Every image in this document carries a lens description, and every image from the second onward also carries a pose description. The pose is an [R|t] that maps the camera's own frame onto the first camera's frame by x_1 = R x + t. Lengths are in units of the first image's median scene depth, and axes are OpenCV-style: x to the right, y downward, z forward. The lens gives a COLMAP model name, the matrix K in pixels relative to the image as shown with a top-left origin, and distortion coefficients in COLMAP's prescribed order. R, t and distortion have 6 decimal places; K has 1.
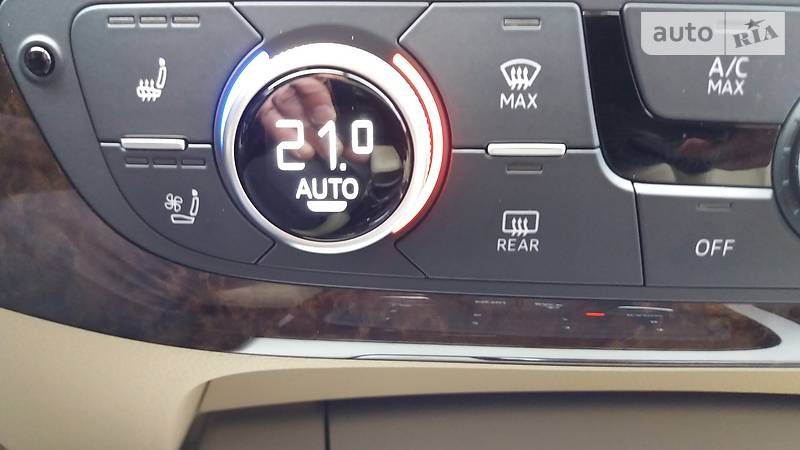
lens RADIAL K [[656.9, 0, 400.2], [0, 656.9, 185.8], [0, 0, 1]] dist [0.214202, -0.364623]
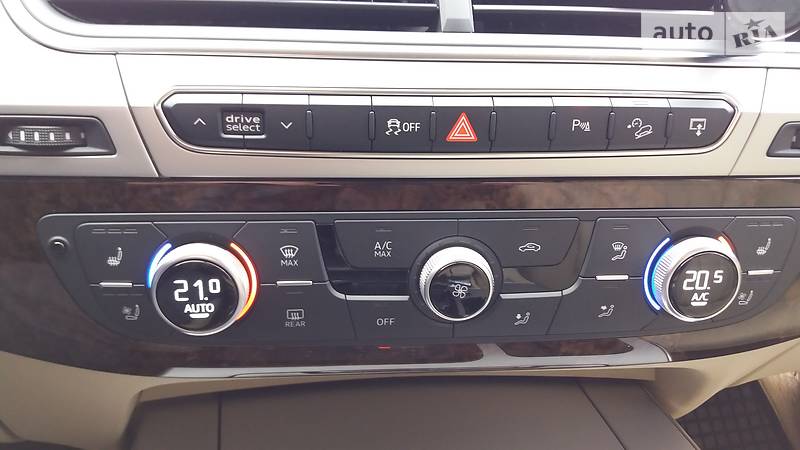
lens RADIAL K [[651.1, 0, 400.0], [0, 651.1, 225.0], [0, 0, 1]] dist [0.042302, -0.059638]
pose [[0.992842, -0.015715, 0.118393, 0.285039], [0.005437, 0.996225, 0.086637, -0.432812], [-0.119308, -0.085373, 0.989180, -1.156832]]
